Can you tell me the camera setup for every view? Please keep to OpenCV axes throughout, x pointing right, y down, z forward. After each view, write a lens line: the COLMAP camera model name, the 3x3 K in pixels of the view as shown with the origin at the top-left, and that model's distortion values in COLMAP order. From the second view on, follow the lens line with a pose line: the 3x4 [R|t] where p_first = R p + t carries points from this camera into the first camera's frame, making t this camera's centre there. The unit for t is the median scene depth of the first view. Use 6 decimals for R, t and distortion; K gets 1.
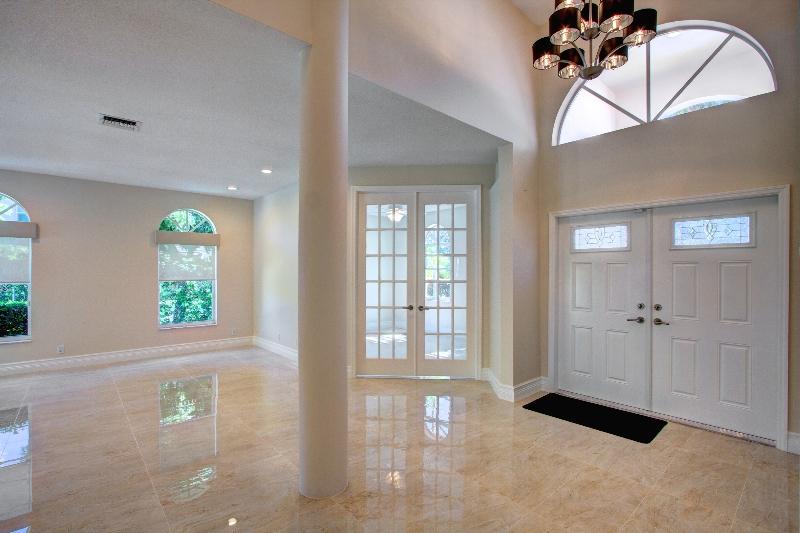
lens RADIAL K [[374.7, 0, 392.7], [0, 374.7, 270.9], [0, 0, 1]] dist [-0.021404, 0.003915]
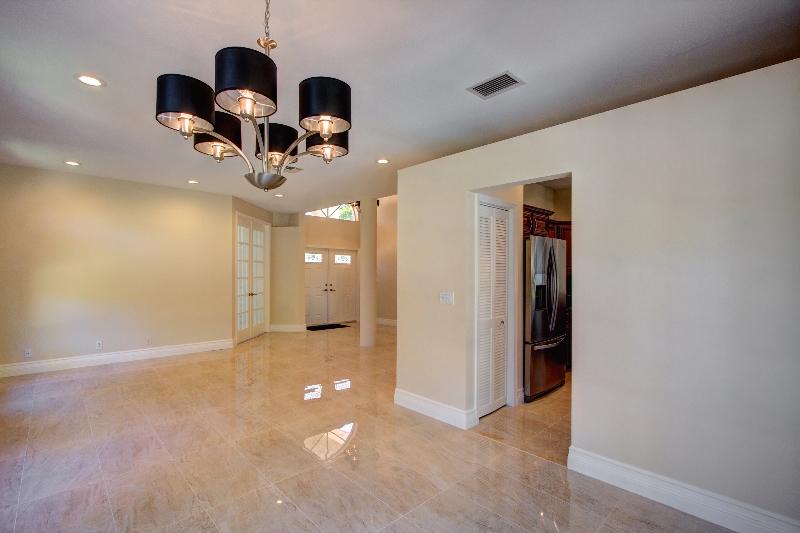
lens RADIAL K [[374.7, 0, 399.2], [0, 374.7, 269.1], [0, 0, 1]] dist [-0.021404, 0.003915]
pose [[-0.055554, 0.009401, 0.998411, -2.076676], [-0.003234, 0.999949, -0.009595, 0.005520], [-0.998450, -0.003762, -0.055521, 0.637918]]
